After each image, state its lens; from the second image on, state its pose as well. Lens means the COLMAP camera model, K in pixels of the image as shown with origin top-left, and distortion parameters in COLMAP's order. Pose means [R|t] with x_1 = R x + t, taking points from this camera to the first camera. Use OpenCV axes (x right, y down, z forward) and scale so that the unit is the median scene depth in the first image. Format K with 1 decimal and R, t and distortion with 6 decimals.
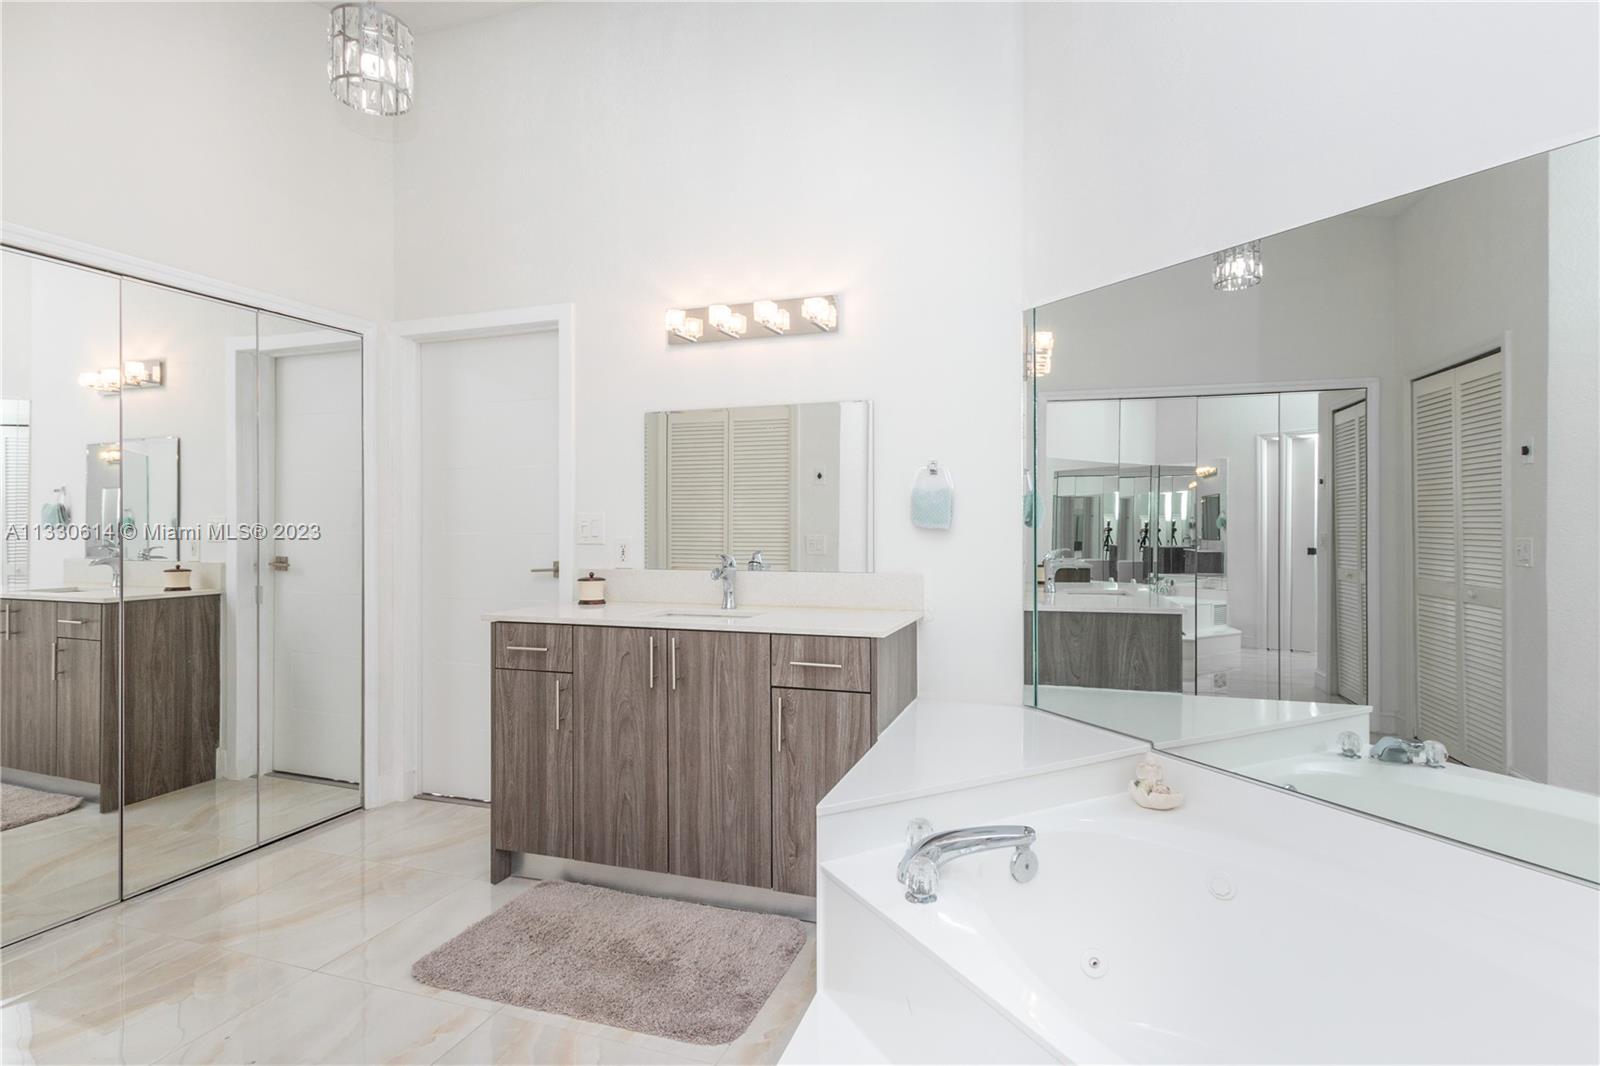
lens RADIAL K [[755.0, 0, 800.2], [0, 755.0, 522.4], [0, 0, 1]] dist [-0.000013, -0.002113]
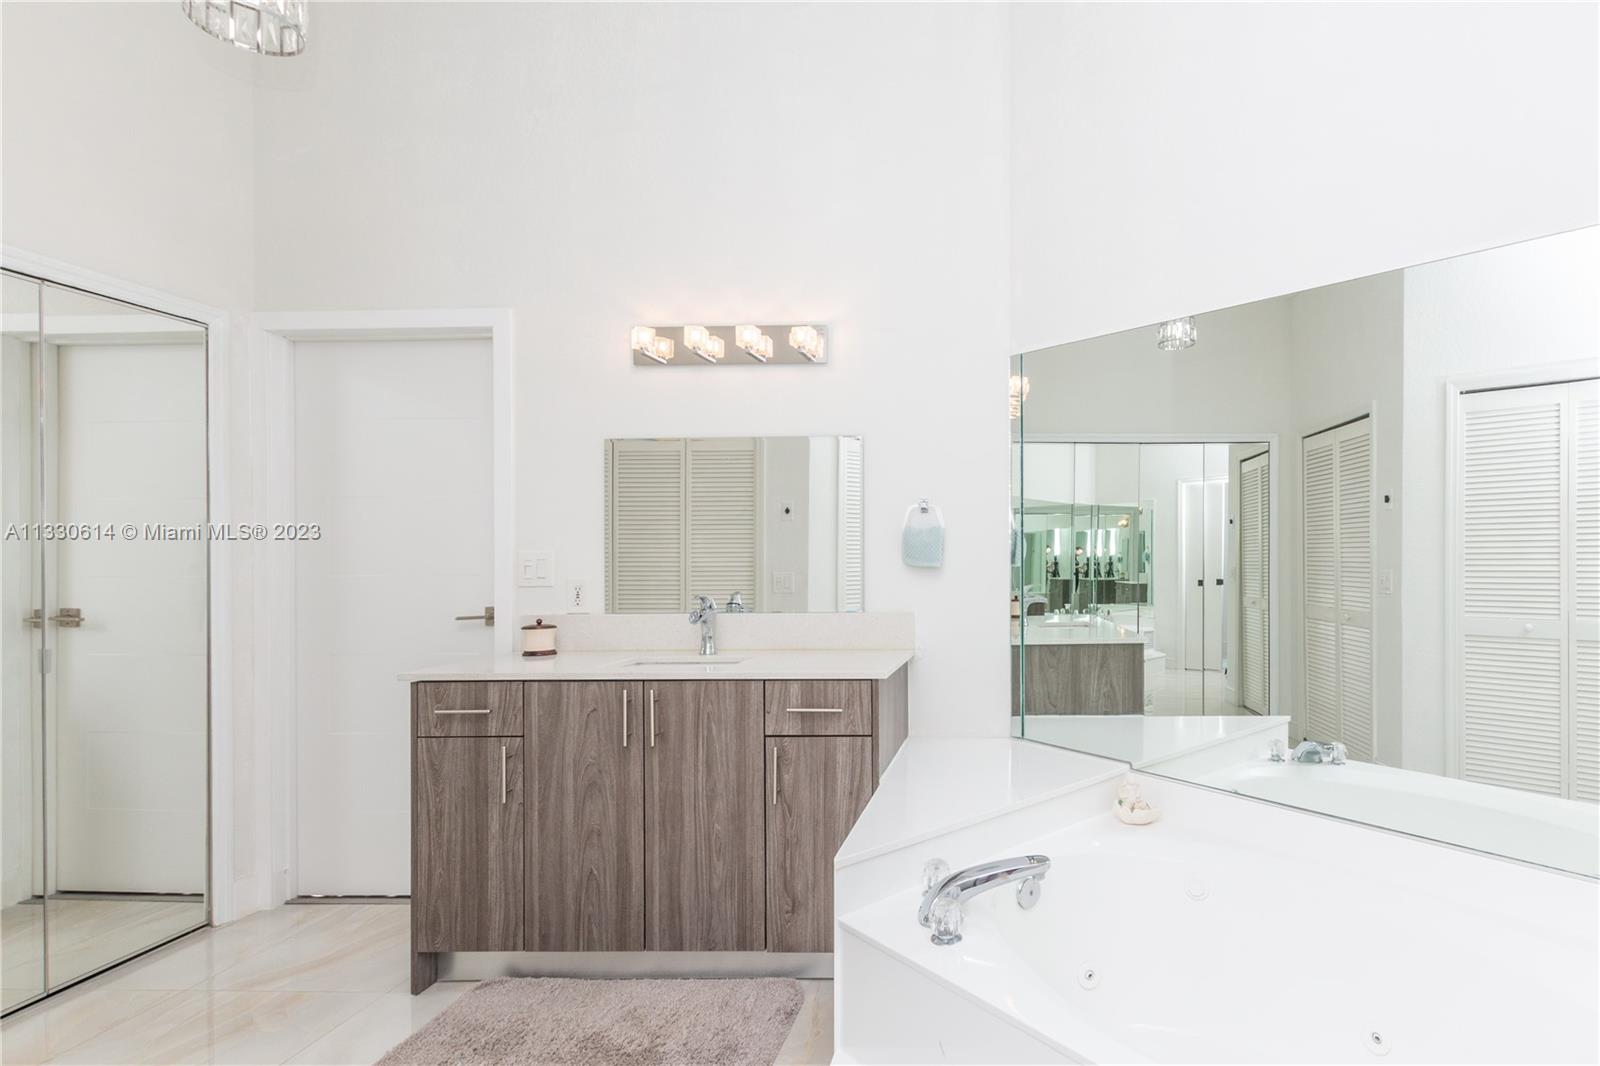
lens RADIAL K [[755.0, 0, 800.3], [0, 755.0, 545.3], [0, 0, 1]] dist [-0.000013, -0.002113]
pose [[0.958237, -0.003909, 0.285950, -0.258064], [0.003490, 0.999992, 0.001975, -0.021888], [-0.285955, -0.000895, 0.958243, 0.083276]]
